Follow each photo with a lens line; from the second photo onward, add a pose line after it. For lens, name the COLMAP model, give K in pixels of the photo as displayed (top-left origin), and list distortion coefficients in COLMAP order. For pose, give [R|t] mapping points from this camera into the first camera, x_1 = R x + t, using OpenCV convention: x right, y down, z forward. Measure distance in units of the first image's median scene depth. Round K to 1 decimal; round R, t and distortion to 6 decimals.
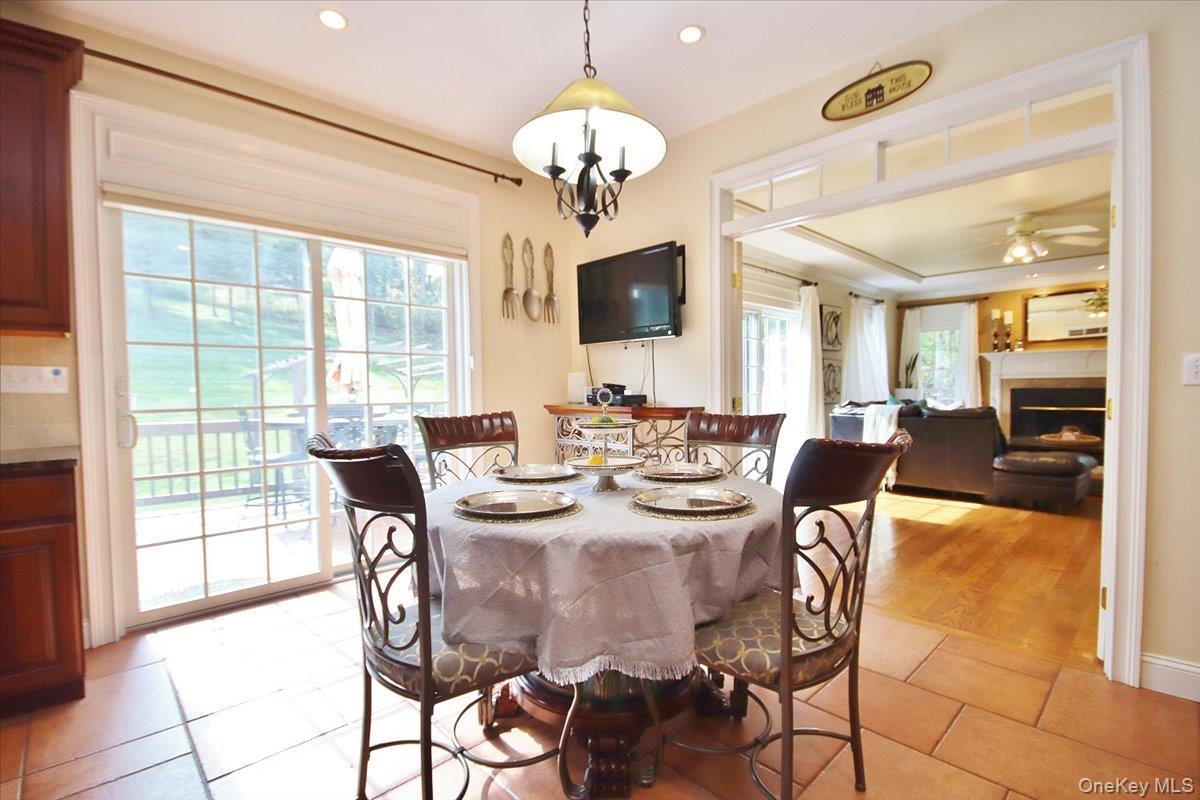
lens RADIAL K [[550.0, 0, 599.1], [0, 550.0, 407.2], [0, 0, 1]] dist [-0.006273, 0.000809]
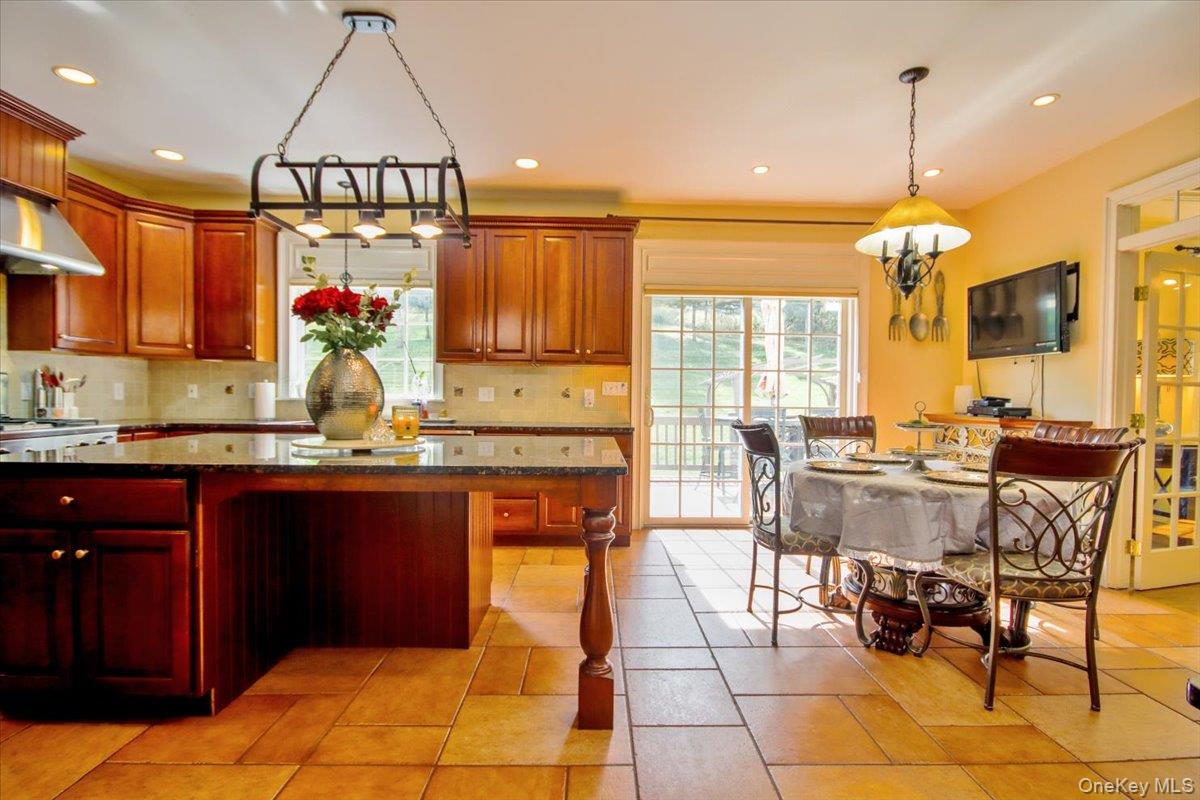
lens RADIAL K [[550.0, 0, 603.6], [0, 550.0, 402.6], [0, 0, 1]] dist [-0.006273, 0.000809]
pose [[0.733594, 0.029197, -0.678960, 0.231446], [-0.042959, 0.999071, -0.003454, 0.007180], [0.678229, 0.031701, 0.734167, -0.380863]]
